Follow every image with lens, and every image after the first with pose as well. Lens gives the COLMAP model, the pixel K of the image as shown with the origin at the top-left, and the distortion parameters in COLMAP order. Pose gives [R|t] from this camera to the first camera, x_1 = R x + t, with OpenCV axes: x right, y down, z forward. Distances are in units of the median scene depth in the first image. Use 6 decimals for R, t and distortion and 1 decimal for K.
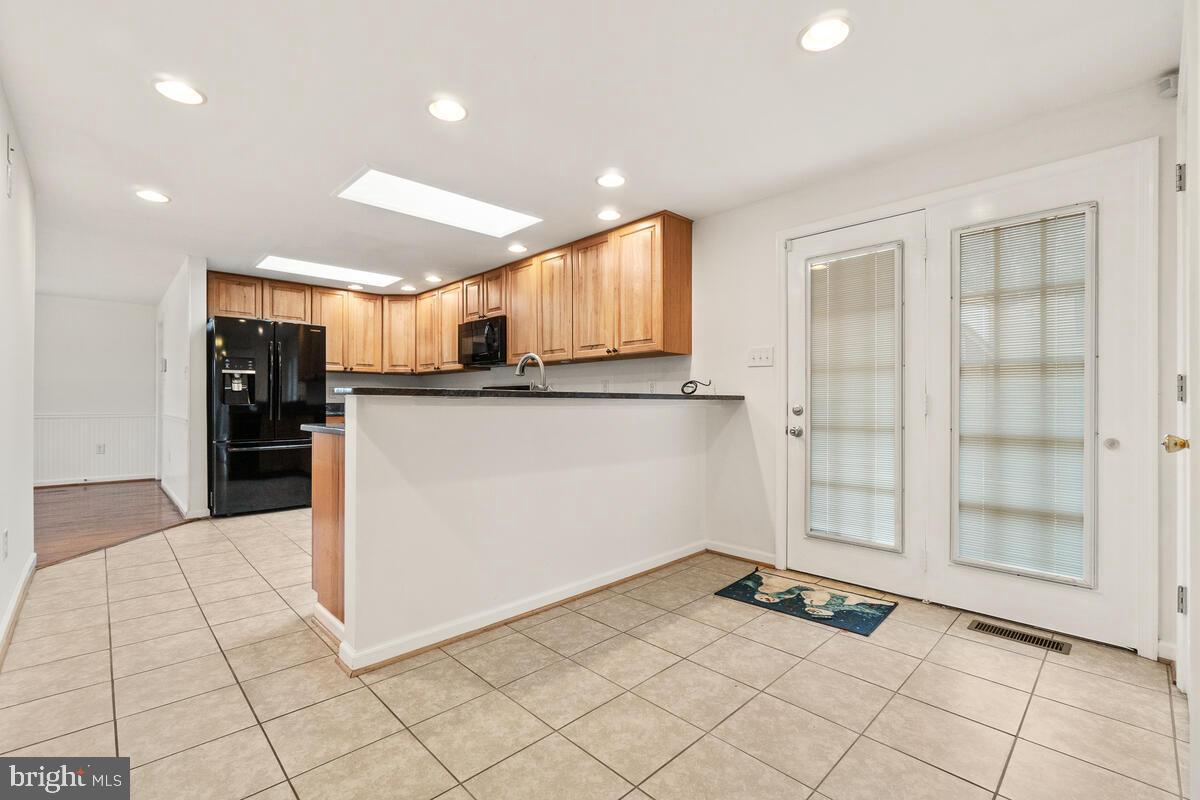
lens RADIAL K [[524.3, 0, 598.4], [0, 524.3, 411.0], [0, 0, 1]] dist [-0.009724, 0.000837]
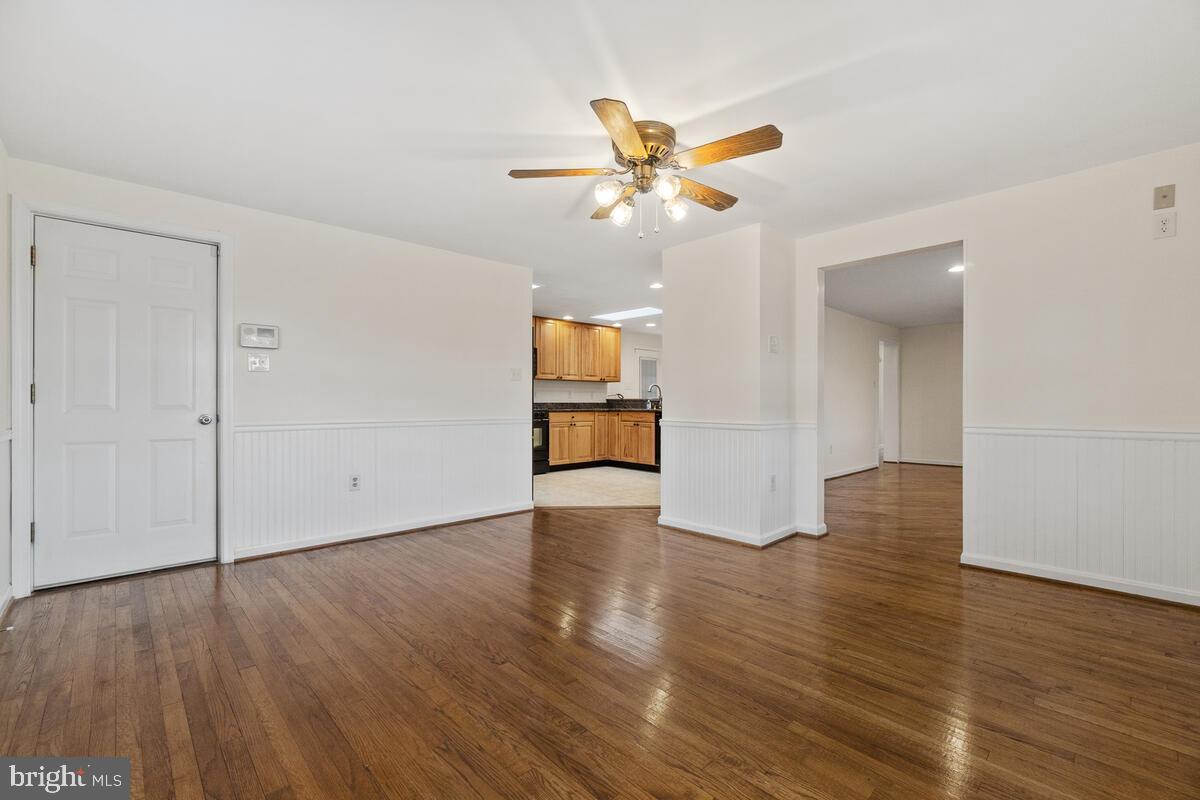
lens RADIAL K [[524.3, 0, 583.8], [0, 524.3, 406.9], [0, 0, 1]] dist [-0.009724, 0.000837]
pose [[0.006313, -0.016526, 0.999844, -1.702052], [0.008738, 0.999826, 0.016470, -0.022902], [-0.999942, 0.008633, 0.006456, 0.794712]]
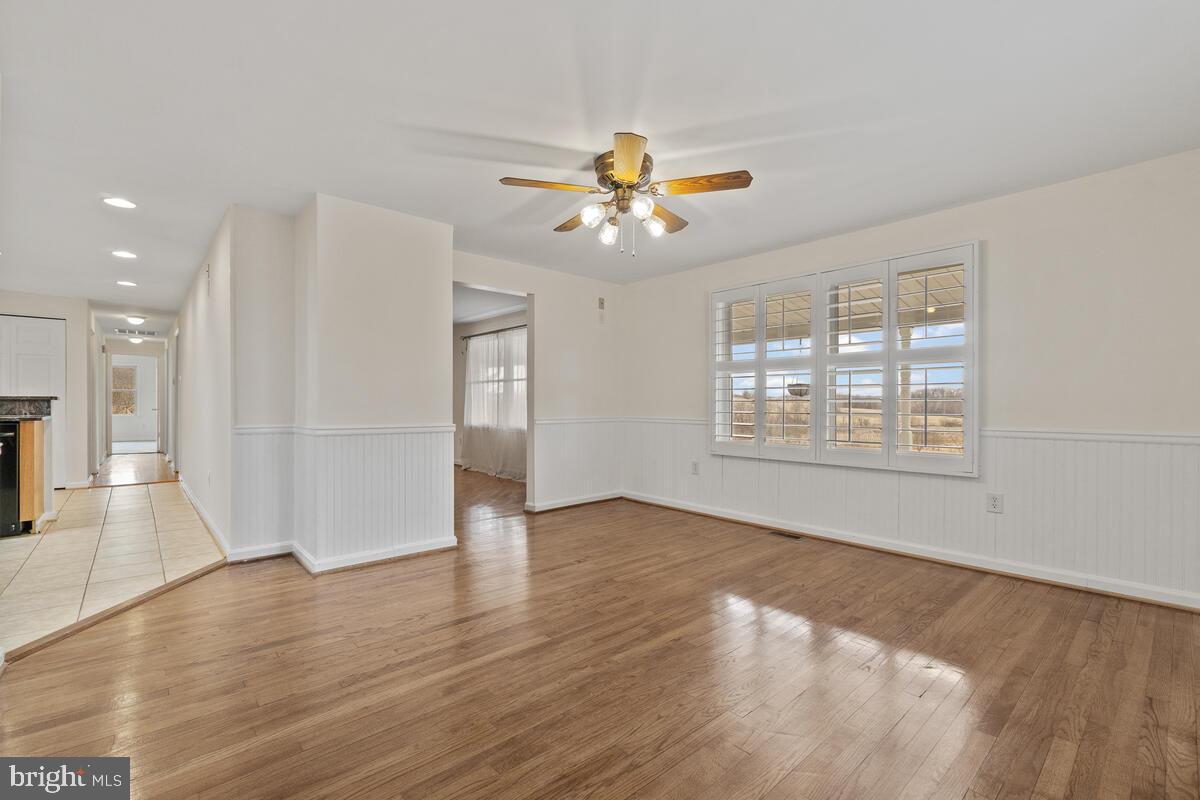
lens RADIAL K [[524.3, 0, 608.3], [0, 524.3, 397.7], [0, 0, 1]] dist [-0.009724, 0.000837]
pose [[-0.999958, -0.006258, 0.006643, -1.168329], [-0.006252, 0.999980, 0.000909, -0.023857], [-0.006648, 0.000868, -0.999978, 1.311606]]
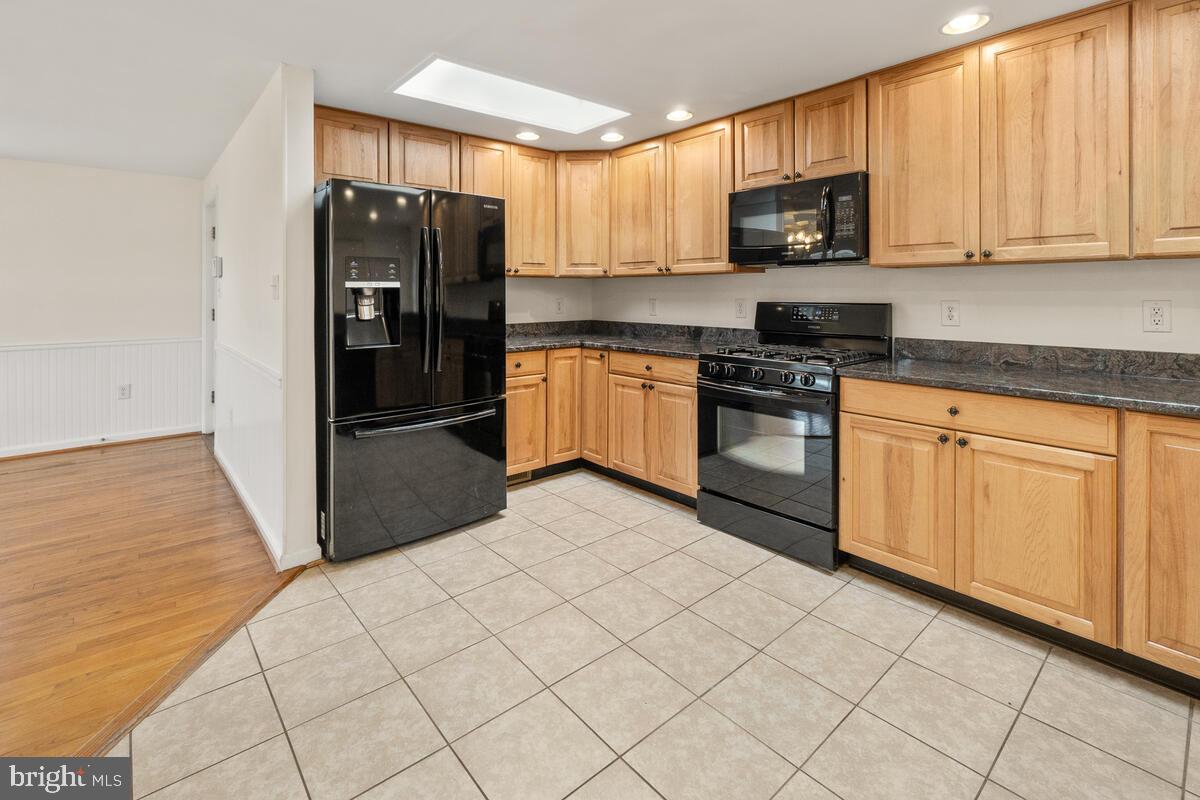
lens RADIAL K [[542.1, 0, 613.4], [0, 542.1, 300.6], [0, 0, 1]] dist [-0.006312, -0.000134]
pose [[0.999334, -0.008971, -0.035384, -0.390456], [0.009078, 0.999955, 0.002869, -0.053500], [0.035357, -0.003188, 0.999370, 0.423228]]
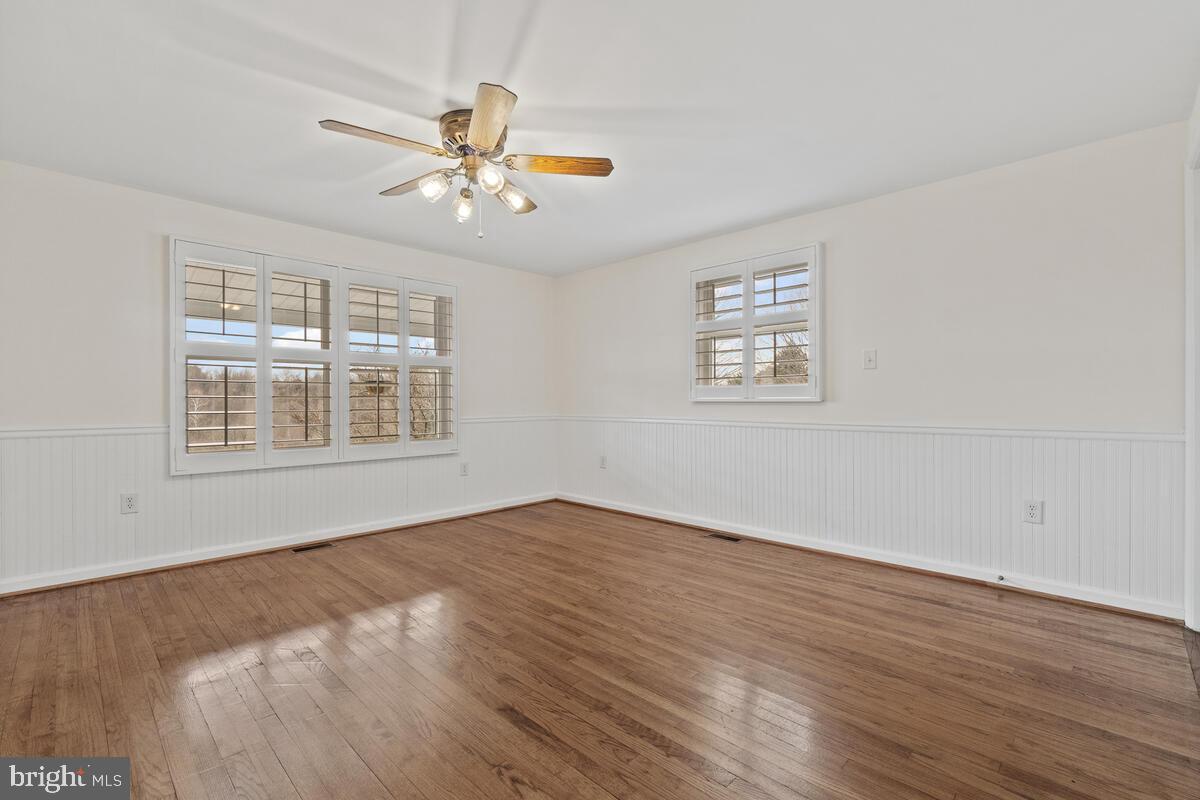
lens RADIAL K [[524.3, 0, 578.7], [0, 524.3, 421.0], [0, 0, 1]] dist [-0.009724, 0.000837]
pose [[0.022425, 0.035937, -0.999102, -0.682313], [-0.008722, 0.999323, 0.035749, -0.017545], [0.999710, 0.007913, 0.022723, 0.826600]]
